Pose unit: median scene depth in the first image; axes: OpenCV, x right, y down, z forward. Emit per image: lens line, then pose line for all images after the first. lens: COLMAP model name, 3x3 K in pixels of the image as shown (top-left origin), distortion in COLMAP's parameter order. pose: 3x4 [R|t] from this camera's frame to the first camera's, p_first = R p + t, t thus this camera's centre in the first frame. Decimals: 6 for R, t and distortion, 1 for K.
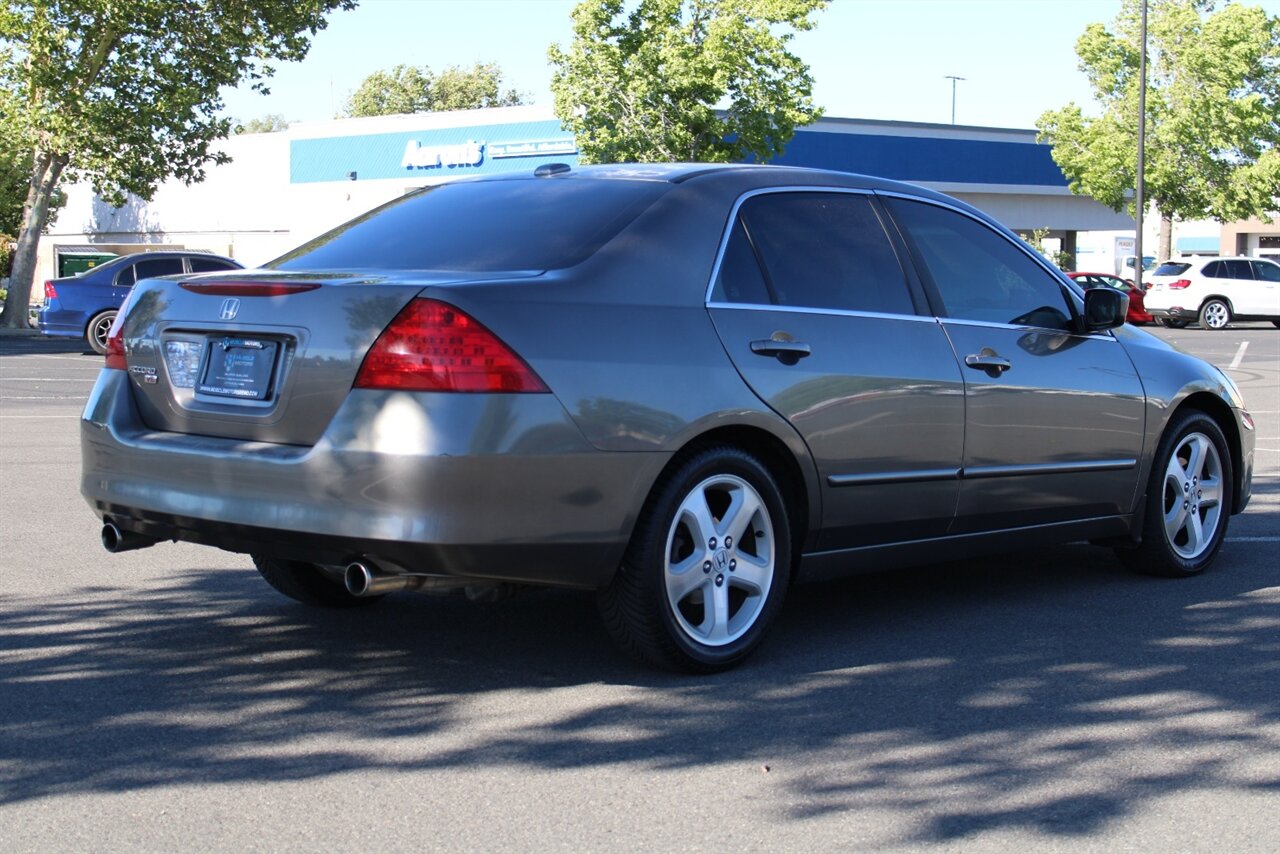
lens RADIAL K [[1947.5, 0, 619.2], [0, 1947.5, 428.2], [0, 0, 1]] dist [0.006055, 0.020154]
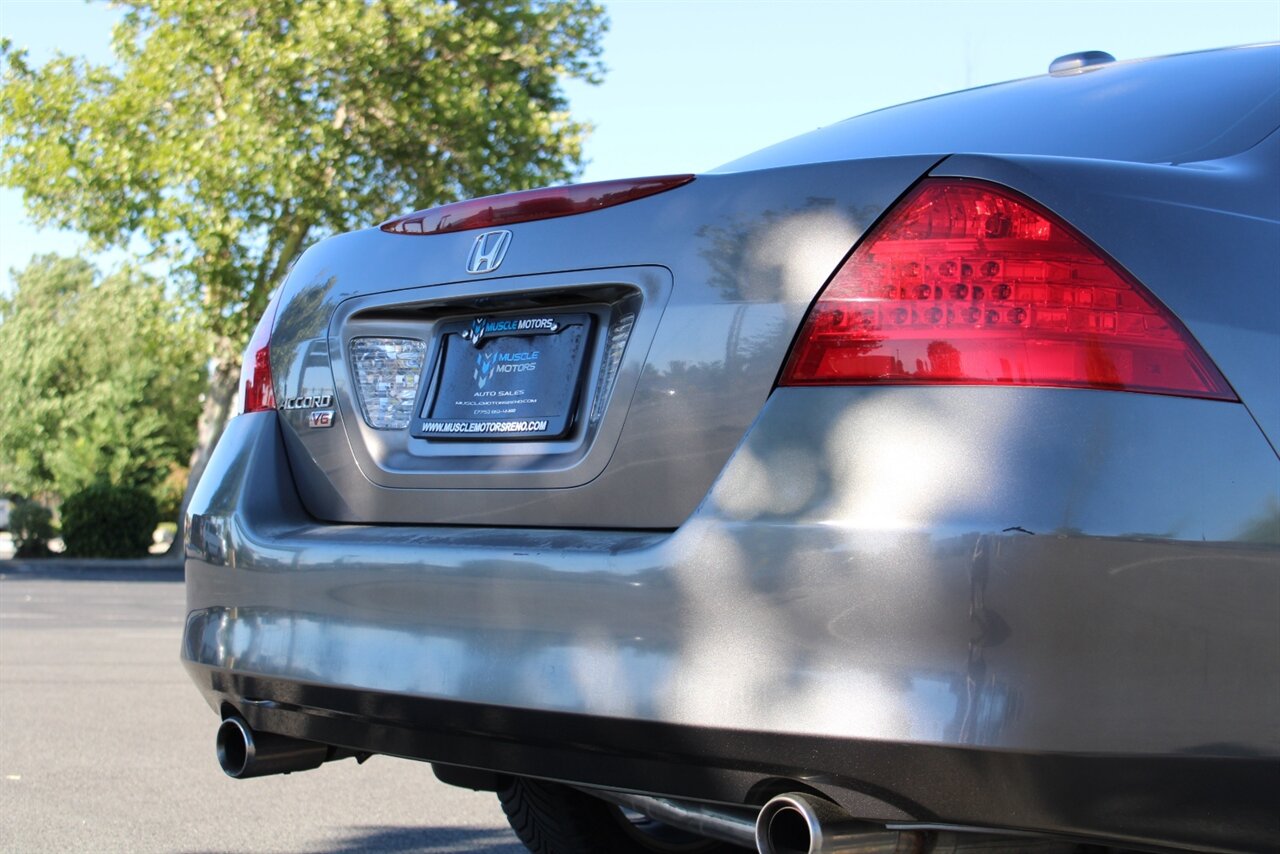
lens RADIAL K [[2005.4, 0, 640.8], [0, 2005.4, 491.5], [0, 0, 1]] dist [-0.006512, 0.121523]
pose [[0.996271, 0.000354, -0.086277, -0.119995], [-0.009389, 0.994497, -0.104342, 0.045817], [0.085765, 0.104763, 0.990792, 0.522969]]
